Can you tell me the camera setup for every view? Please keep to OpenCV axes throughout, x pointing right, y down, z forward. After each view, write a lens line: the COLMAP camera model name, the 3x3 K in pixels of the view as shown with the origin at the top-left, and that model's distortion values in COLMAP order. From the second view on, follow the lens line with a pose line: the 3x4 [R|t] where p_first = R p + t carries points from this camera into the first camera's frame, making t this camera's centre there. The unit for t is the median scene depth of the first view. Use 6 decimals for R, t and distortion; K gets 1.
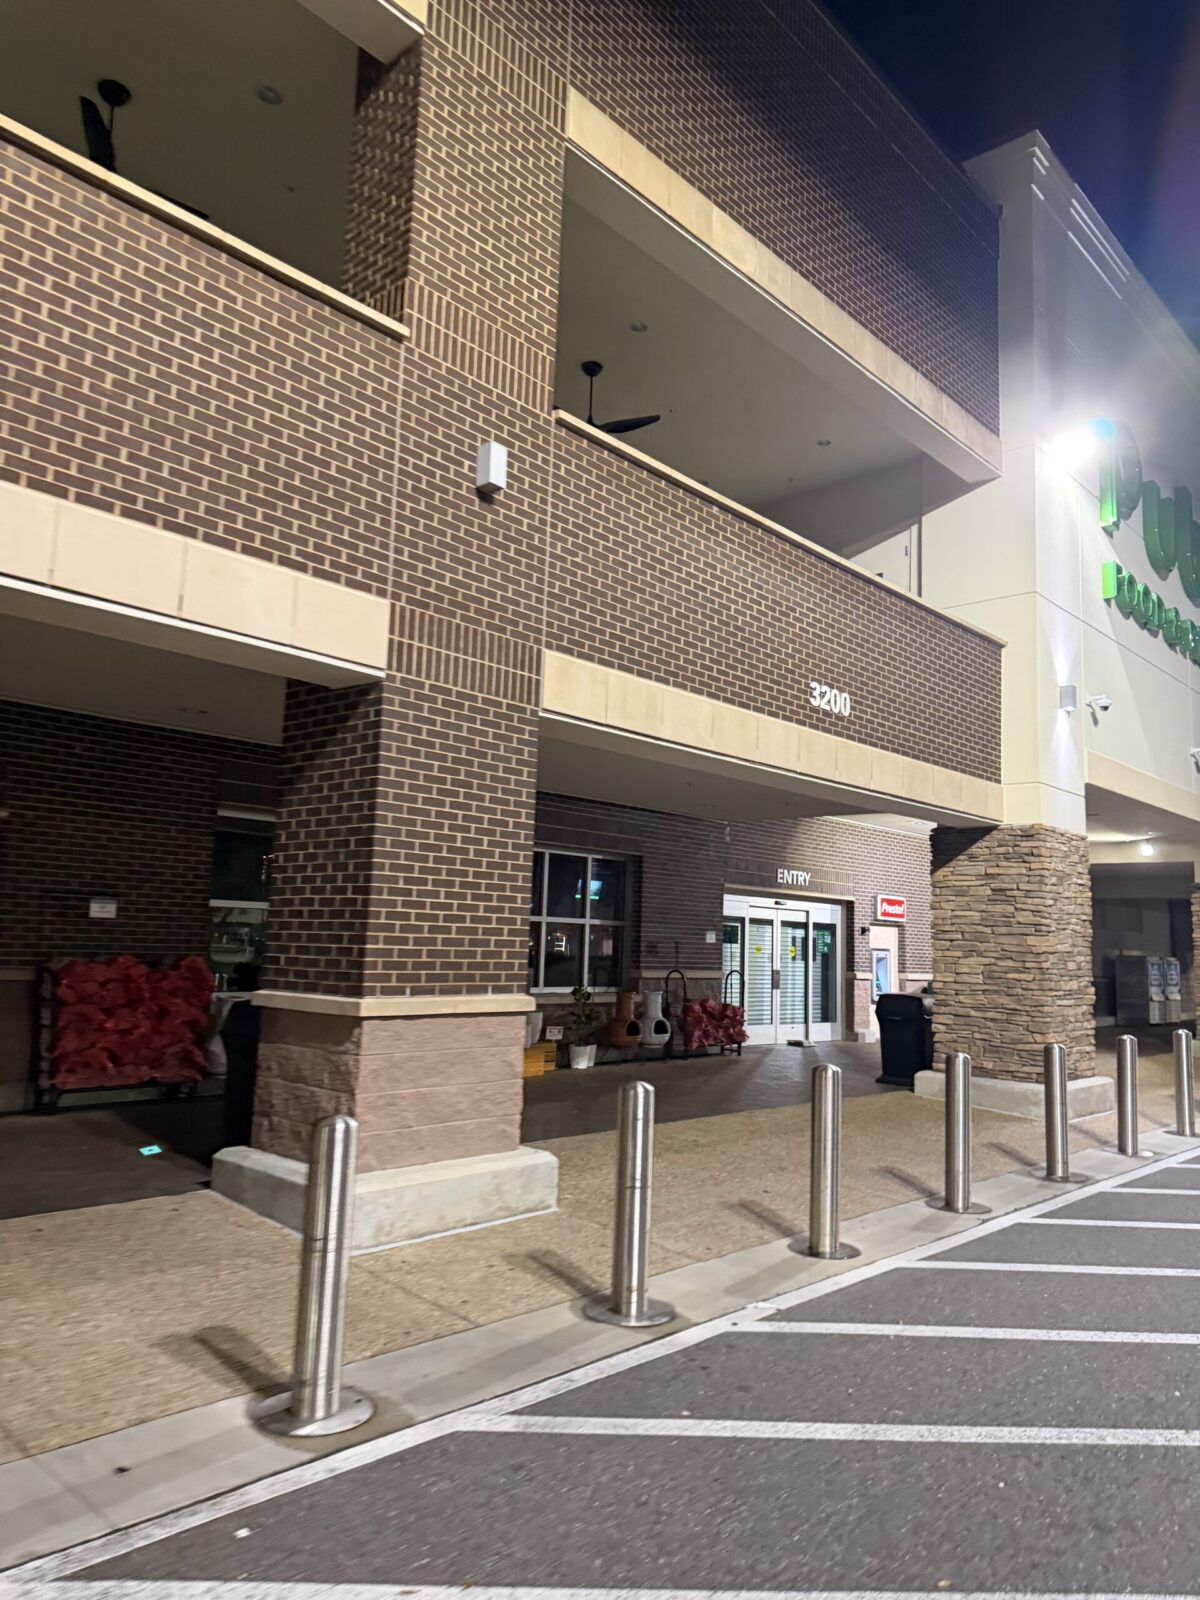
lens RADIAL K [[1142.5, 0, 609.9], [0, 1142.5, 783.8], [0, 0, 1]] dist [0.052715, -0.059213]
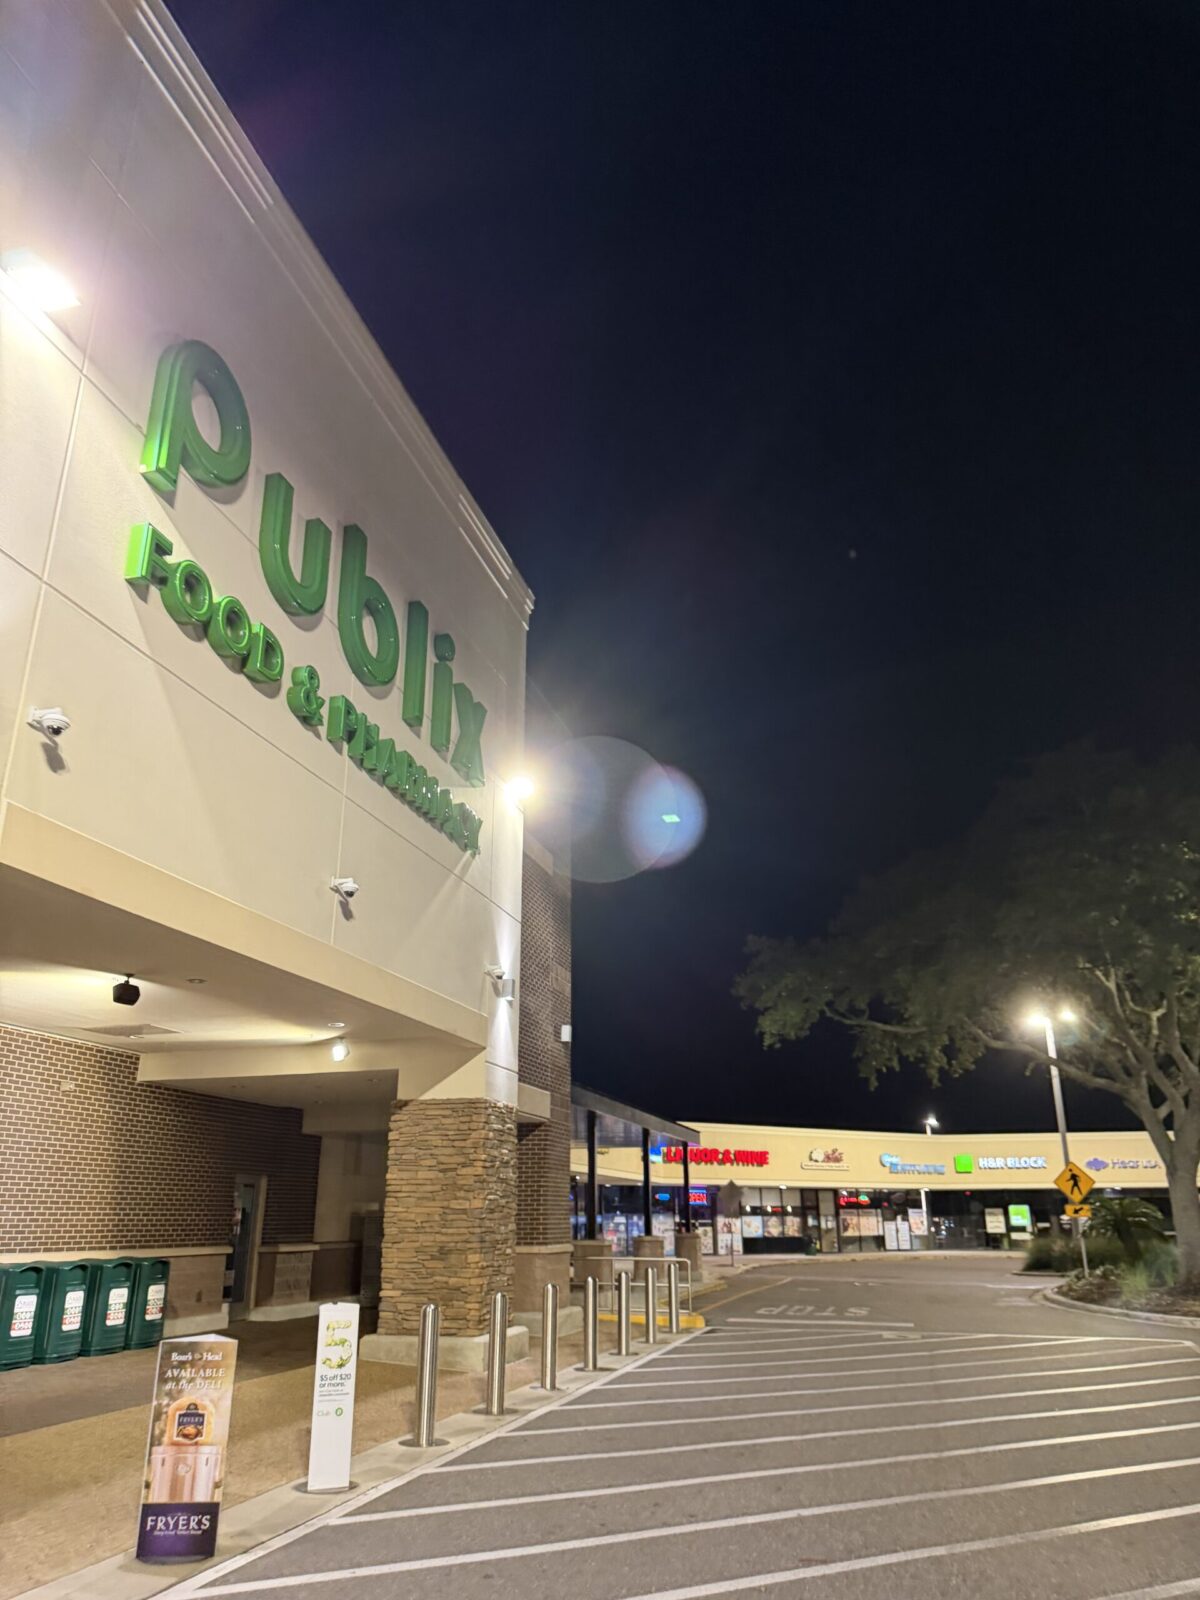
lens RADIAL K [[1142.5, 0, 588.3], [0, 1142.5, 805.9], [0, 0, 1]] dist [0.052715, -0.059213]
pose [[0.895444, 0.114437, 0.430214, 0.425213], [-0.026660, 0.978446, -0.204776, 0.073943], [-0.444375, 0.171896, 0.879195, 0.416531]]
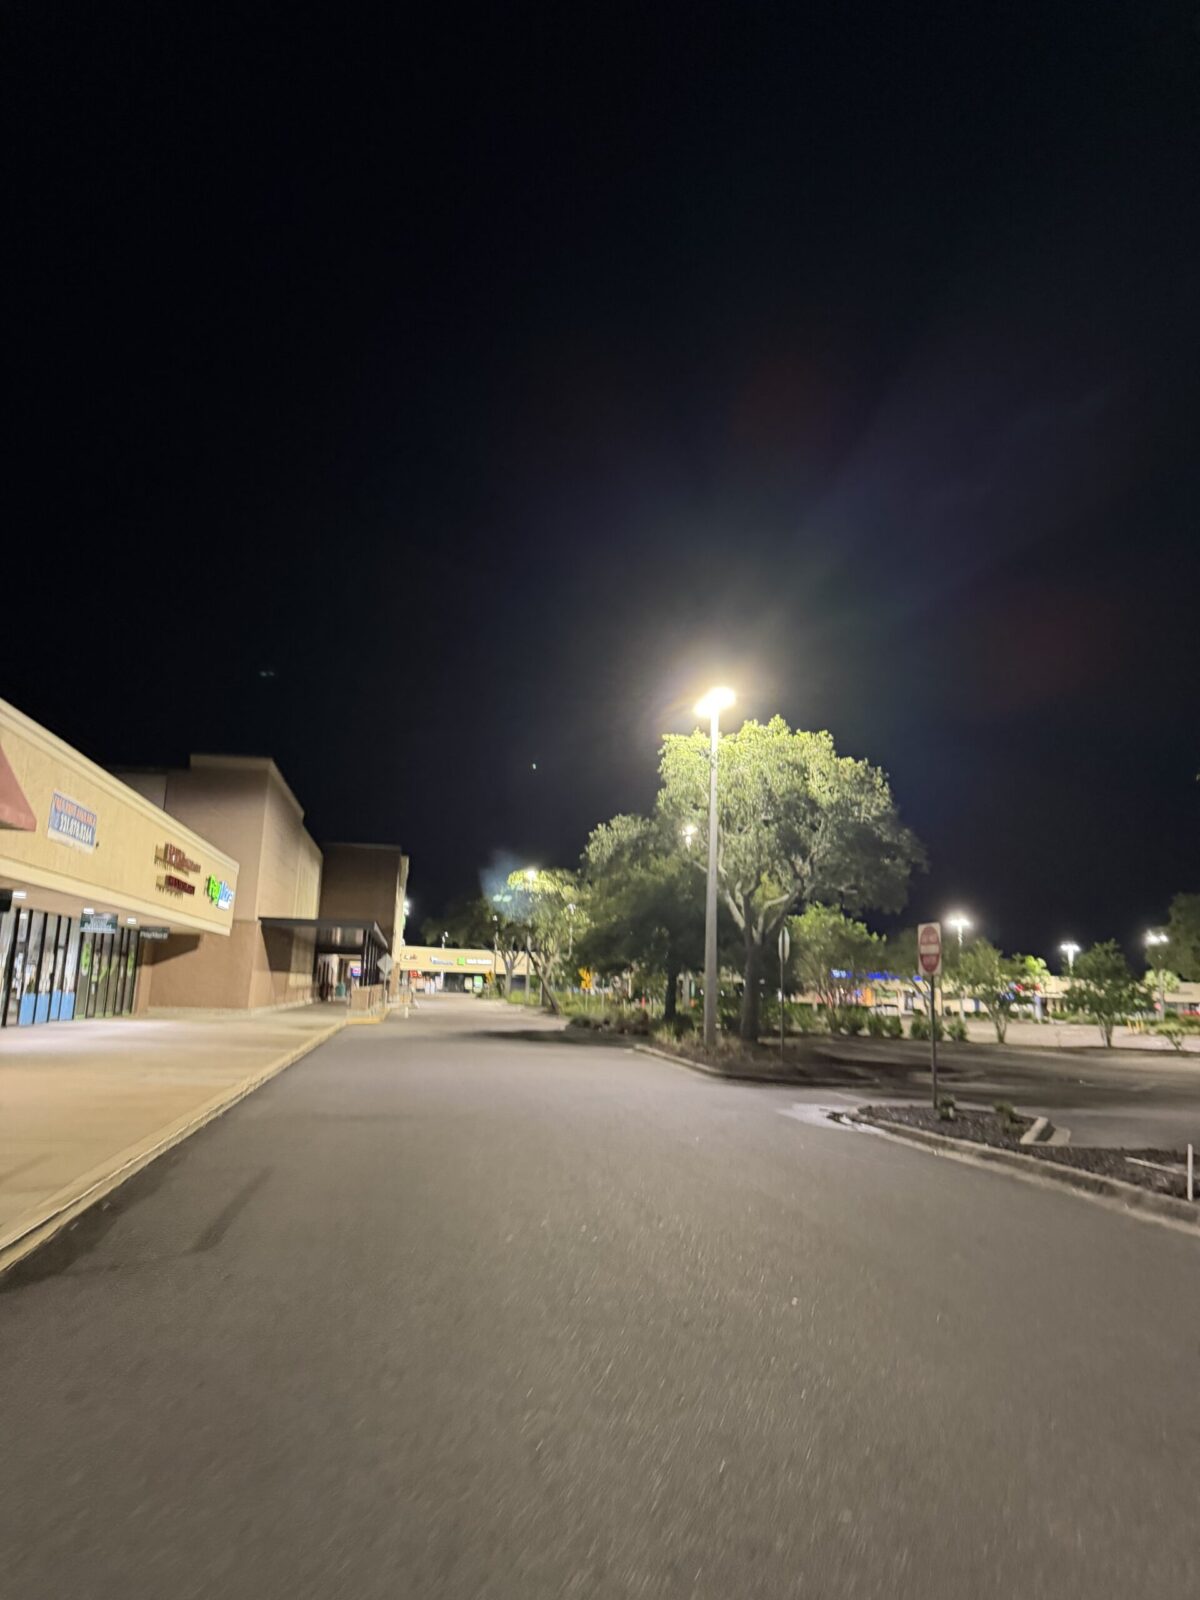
lens RADIAL K [[1142.5, 0, 608.2], [0, 1142.5, 791.1], [0, 0, 1]] dist [0.052715, -0.059213]
pose [[0.620233, 0.120935, 0.775040, -4.209038], [-0.116916, 0.991260, -0.061110, -0.663780], [-0.775656, -0.052712, 0.628951, -4.178704]]
